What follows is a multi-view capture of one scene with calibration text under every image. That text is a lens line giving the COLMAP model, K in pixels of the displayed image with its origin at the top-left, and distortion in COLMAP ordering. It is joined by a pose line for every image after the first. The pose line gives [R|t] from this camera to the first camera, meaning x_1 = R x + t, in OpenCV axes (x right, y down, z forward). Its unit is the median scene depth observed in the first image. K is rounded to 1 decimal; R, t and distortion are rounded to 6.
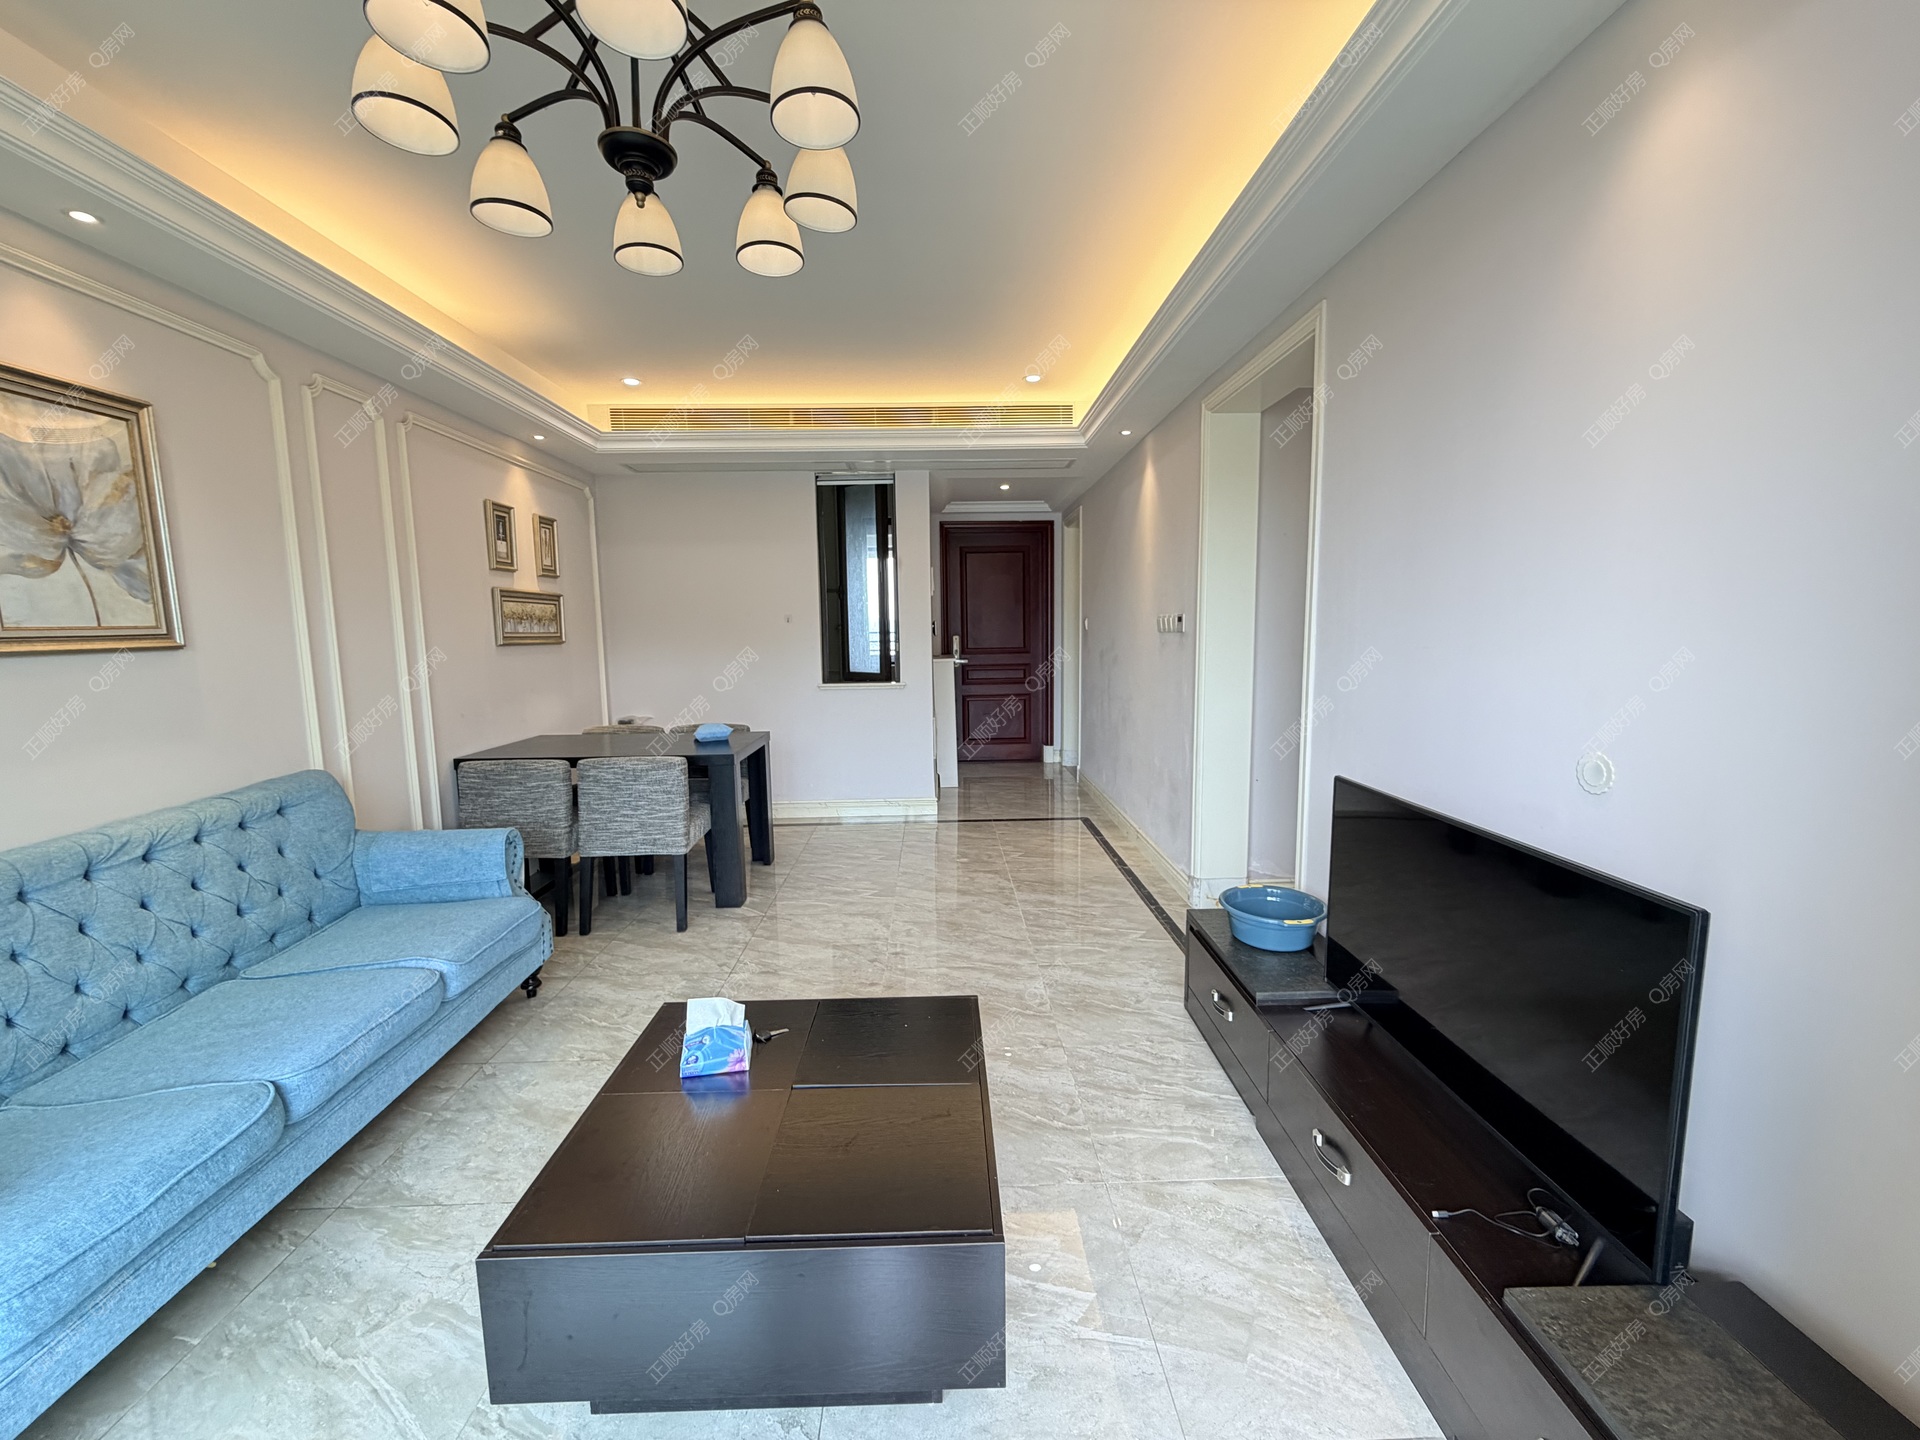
lens RADIAL K [[767.2, 0, 957.6], [0, 767.2, 717.4], [0, 0, 1]] dist [-0.001738, -0.000083]
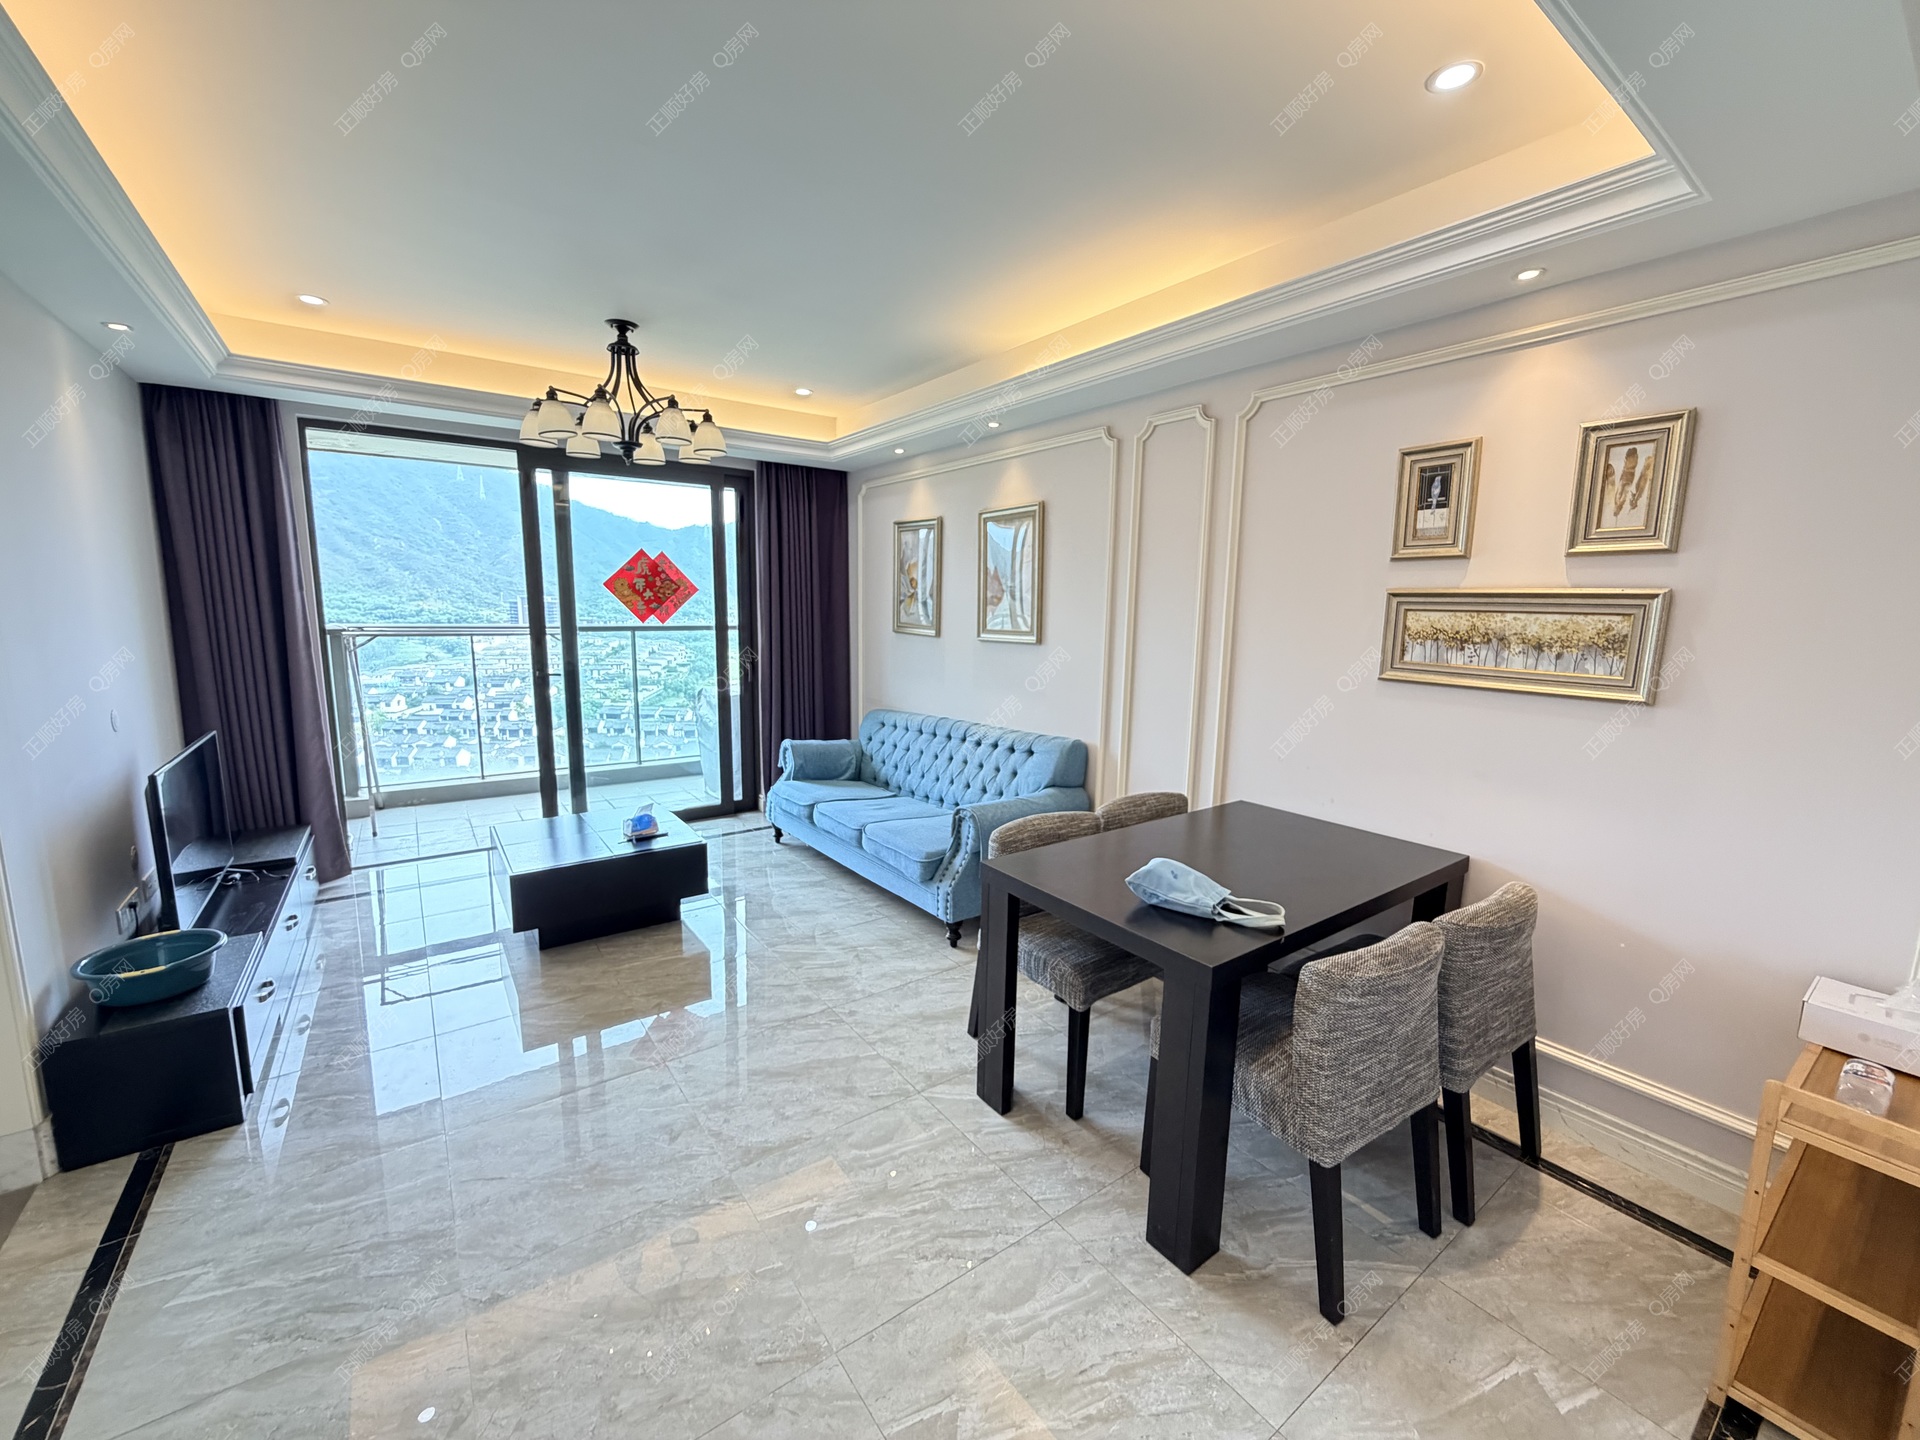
lens RADIAL K [[767.2, 0, 959.6], [0, 767.2, 719.3], [0, 0, 1]] dist [-0.001738, -0.000083]
pose [[-0.824094, 0.089341, -0.559364, 0.055042], [-0.069688, 0.963992, 0.256636, -0.198906], [0.562151, 0.250473, -0.788194, 1.295743]]
